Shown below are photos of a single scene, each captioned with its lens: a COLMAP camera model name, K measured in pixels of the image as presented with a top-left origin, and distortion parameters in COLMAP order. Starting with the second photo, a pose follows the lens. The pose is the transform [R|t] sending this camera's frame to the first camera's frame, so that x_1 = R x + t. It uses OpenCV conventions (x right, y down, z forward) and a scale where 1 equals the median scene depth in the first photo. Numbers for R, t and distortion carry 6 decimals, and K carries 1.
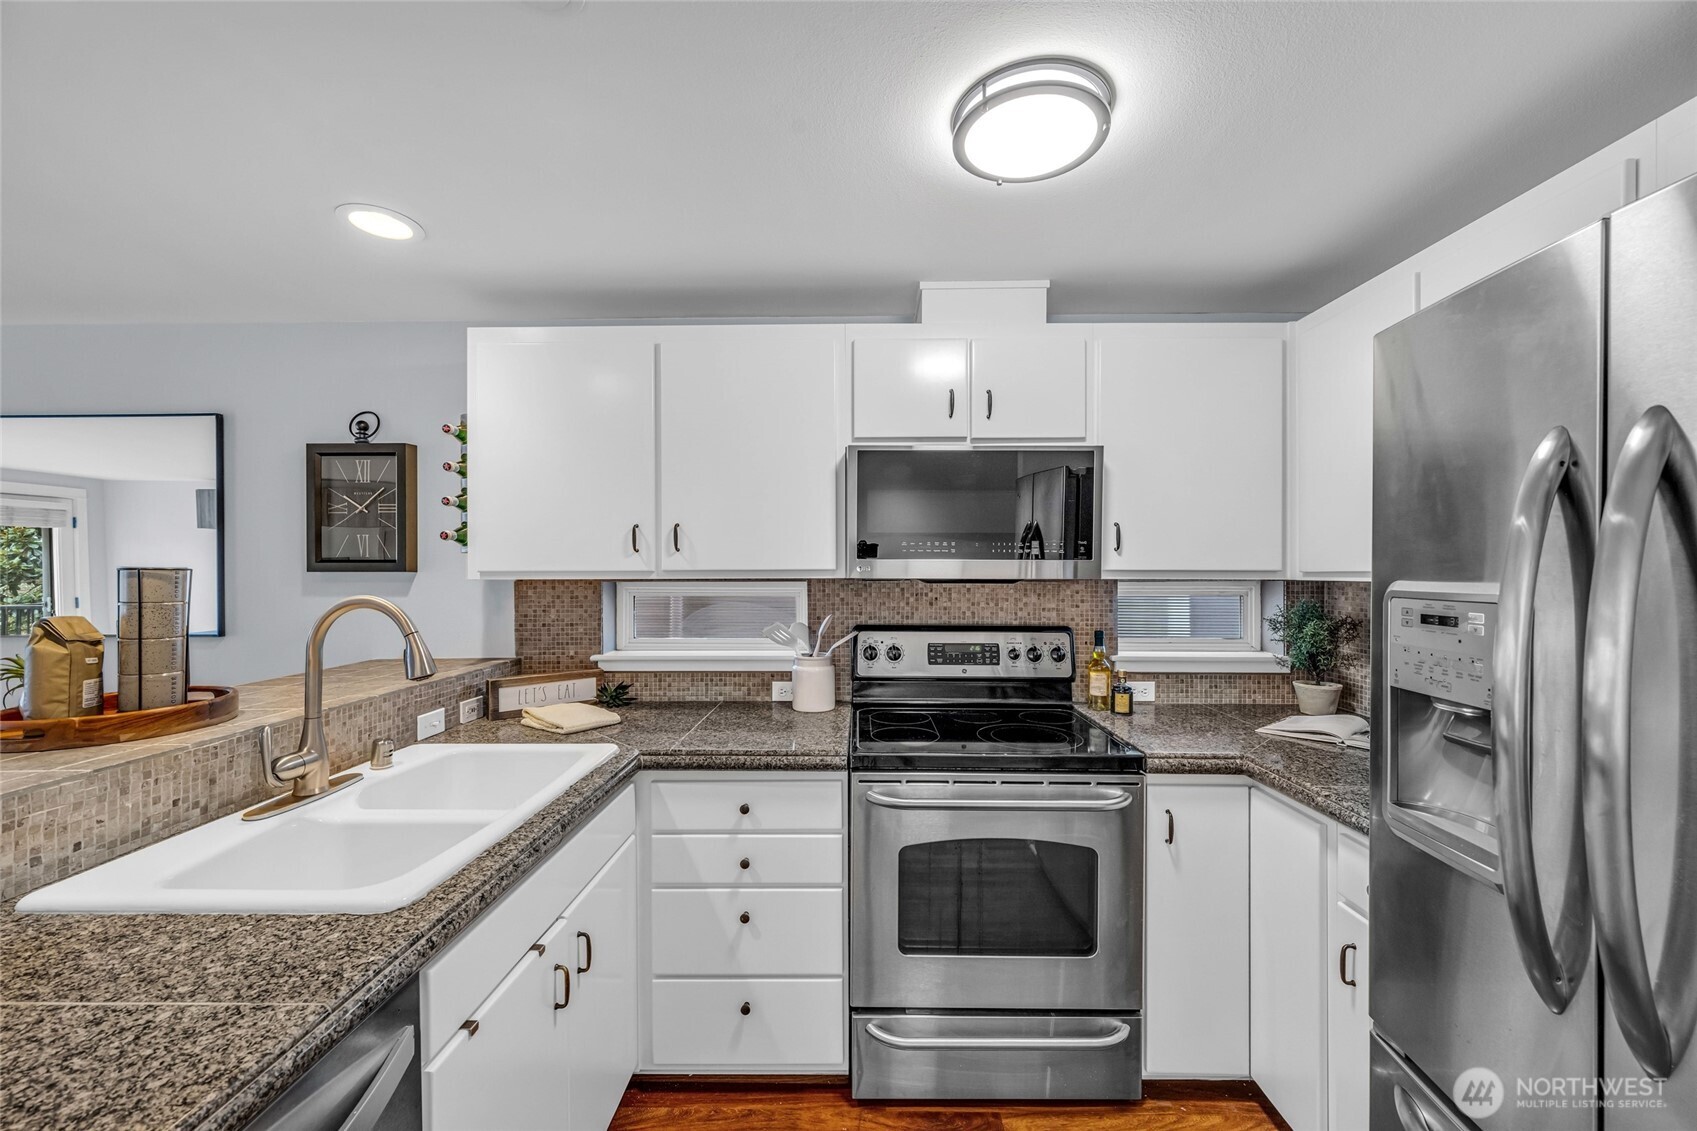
lens RADIAL K [[666.0, 0, 861.1], [0, 666.0, 570.8], [0, 0, 1]] dist [-0.001232, -0.000069]
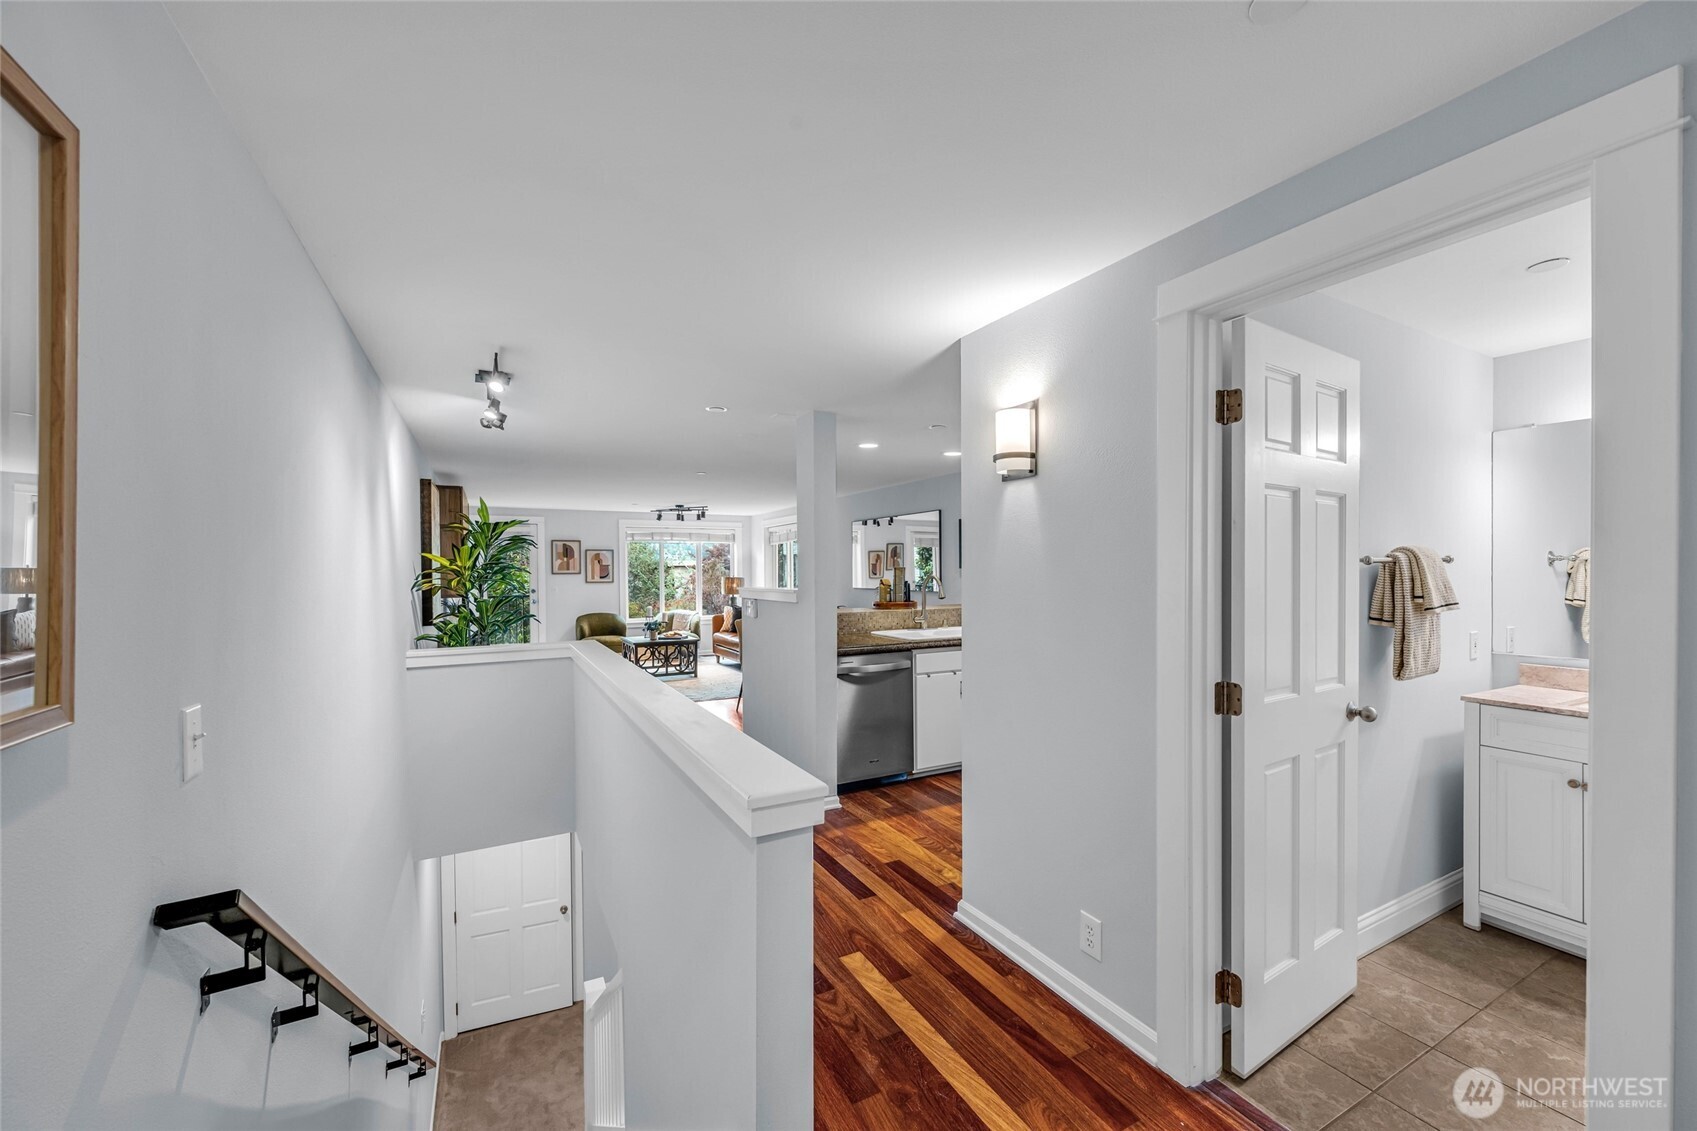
lens RADIAL K [[666.0, 0, 842.8], [0, 666.0, 570.5], [0, 0, 1]] dist [-0.001232, -0.000069]
pose [[0.476838, 0.002585, -0.878988, 1.478654], [0.003238, 0.999984, 0.004697, -0.004244], [0.878985, -0.005086, 0.476822, -0.772680]]
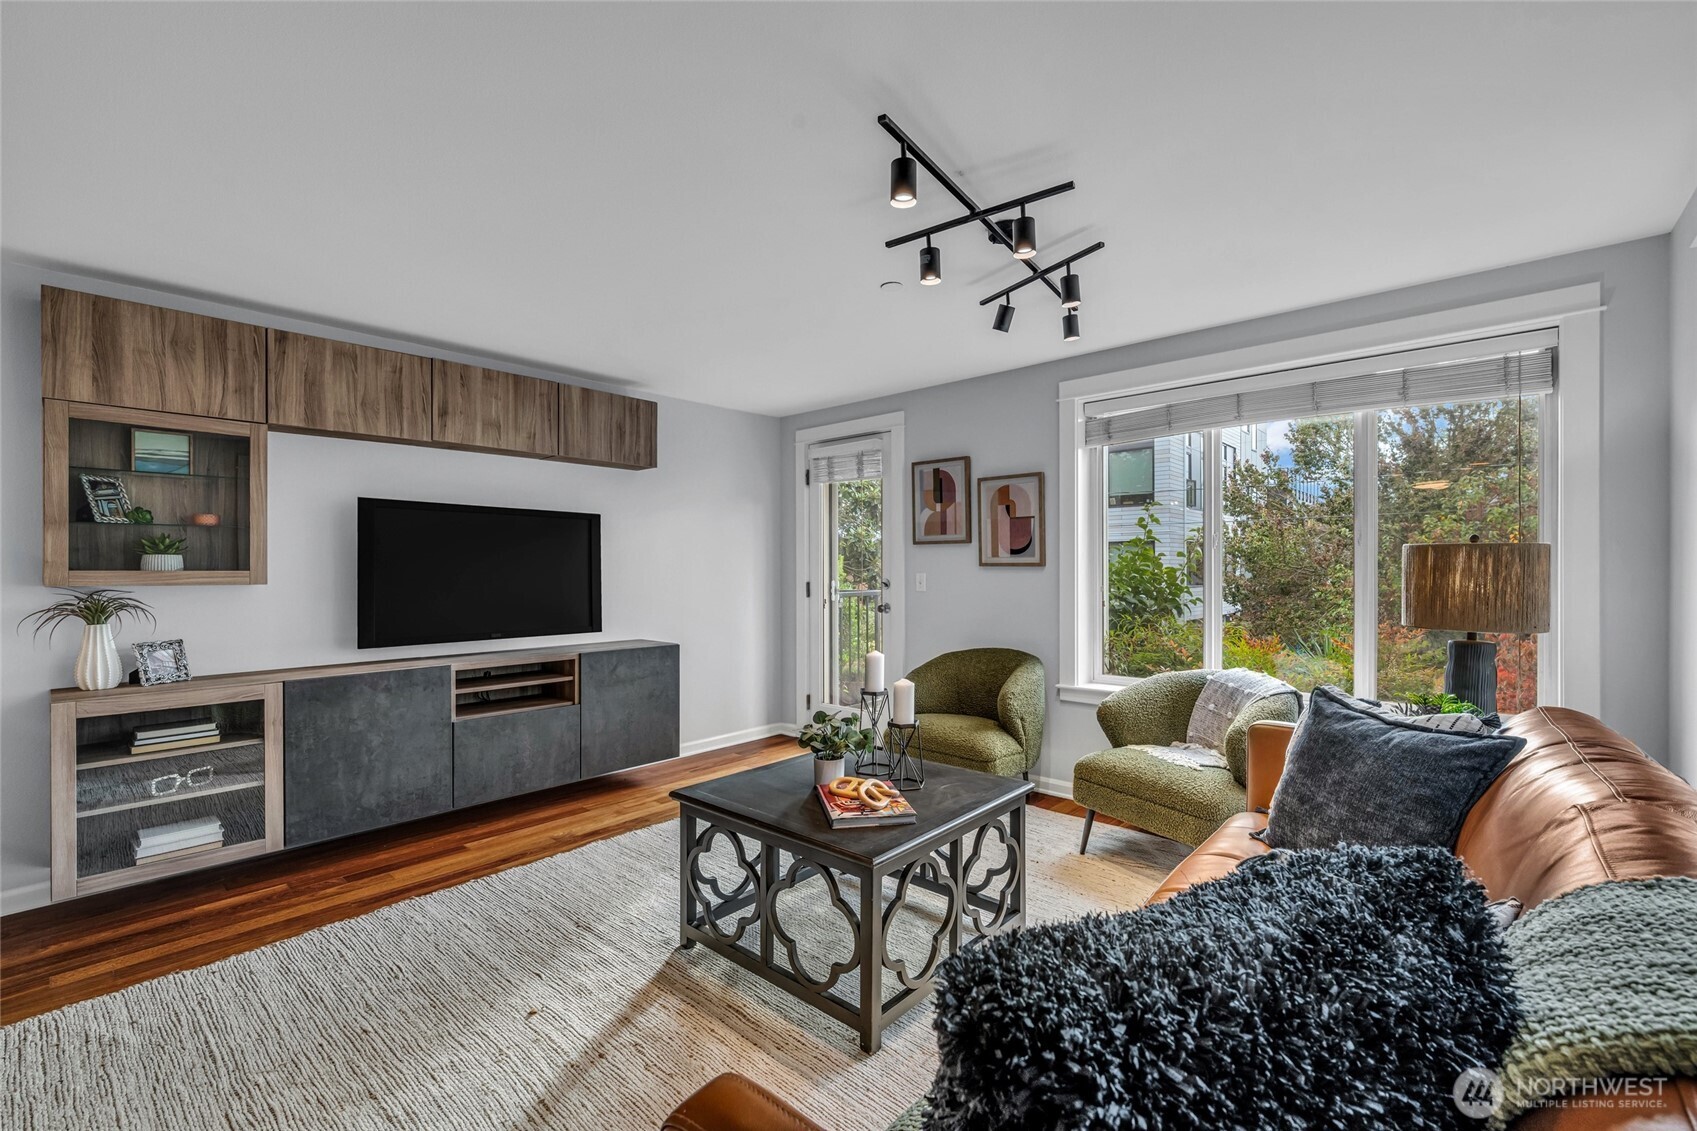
lens RADIAL K [[730.9, 0, 845.6], [0, 730.9, 566.0], [0, 0, 1]] dist [0.002036, 0.000148]
pose [[-0.663532, 0.005533, -0.748127, -2.101019], [0.003443, 0.999985, 0.004341, 0.095407], [0.748140, 0.000305, -0.663541, 1.050157]]
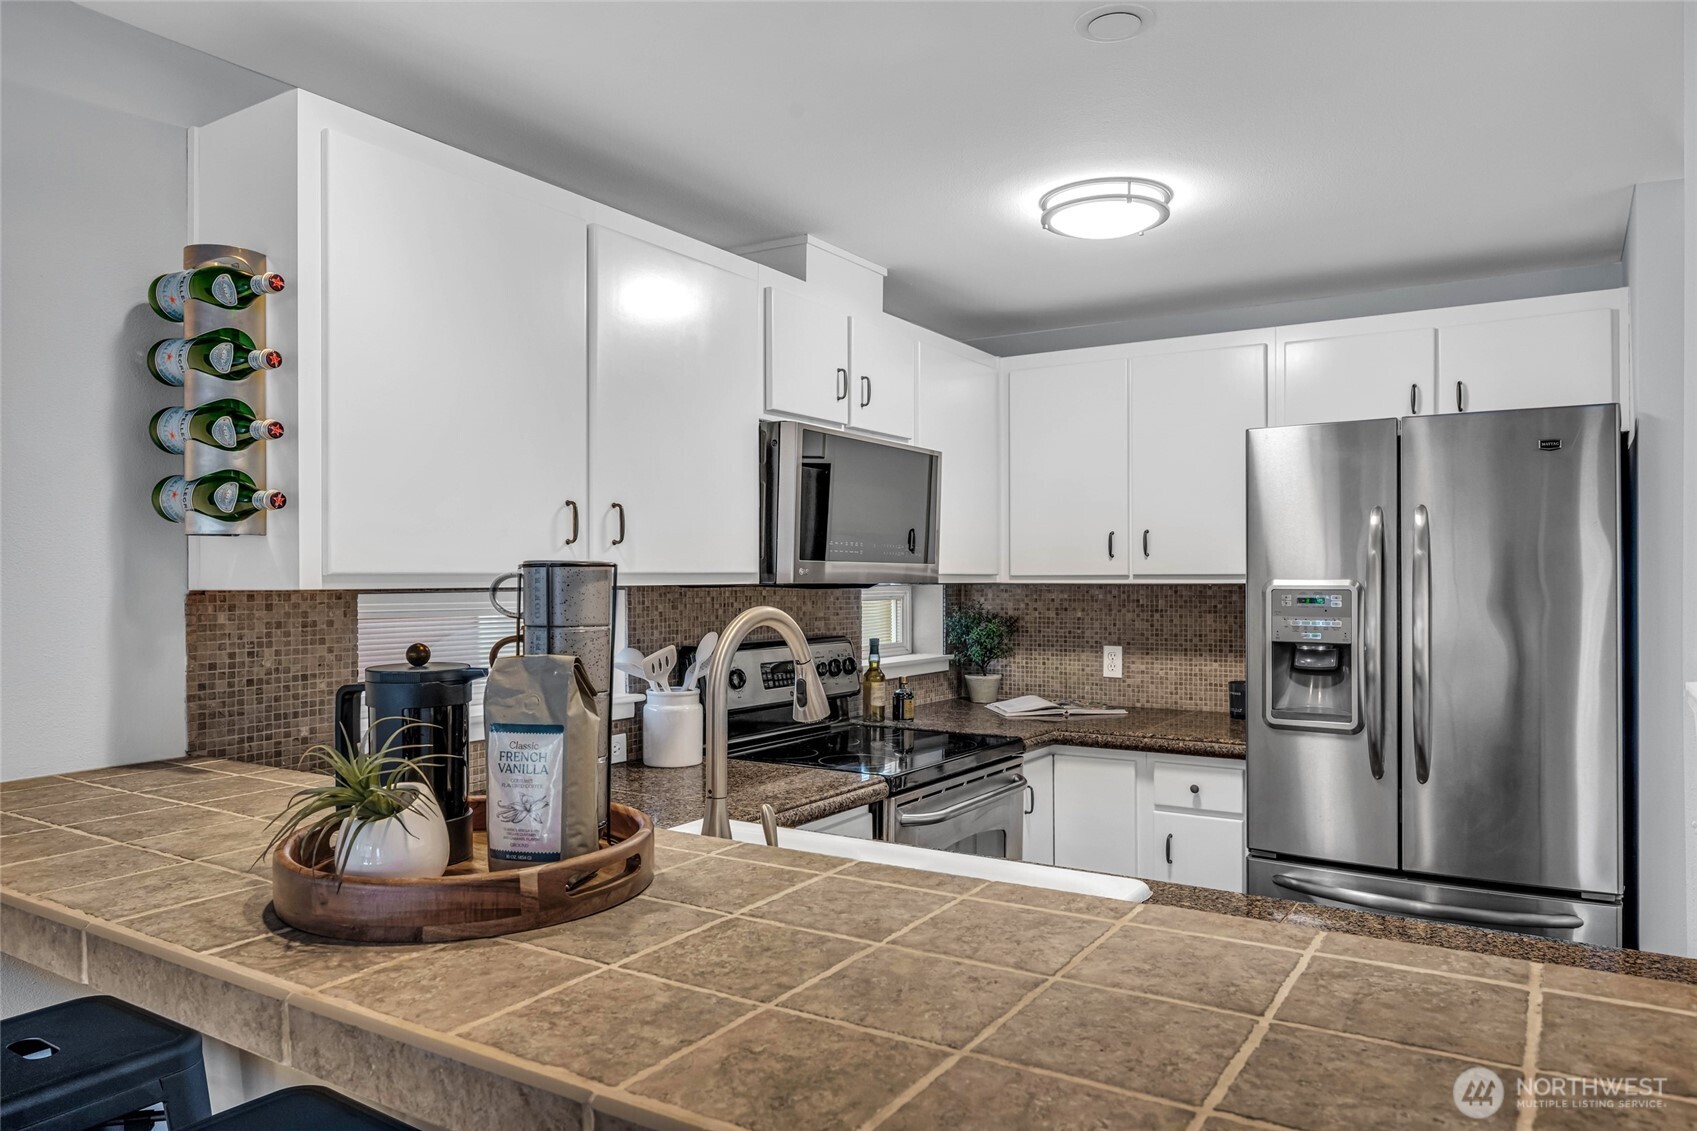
lens RADIAL K [[1132.1, 0, 846.4], [0, 1132.1, 571.9], [0, 0, 1]] dist [0.008984, -0.000893]
pose [[0.524910, 0.004195, 0.851147, -1.187145], [0.001949, 0.999979, -0.006130, 0.006284], [-0.851155, 0.004876, 0.524891, 0.216743]]
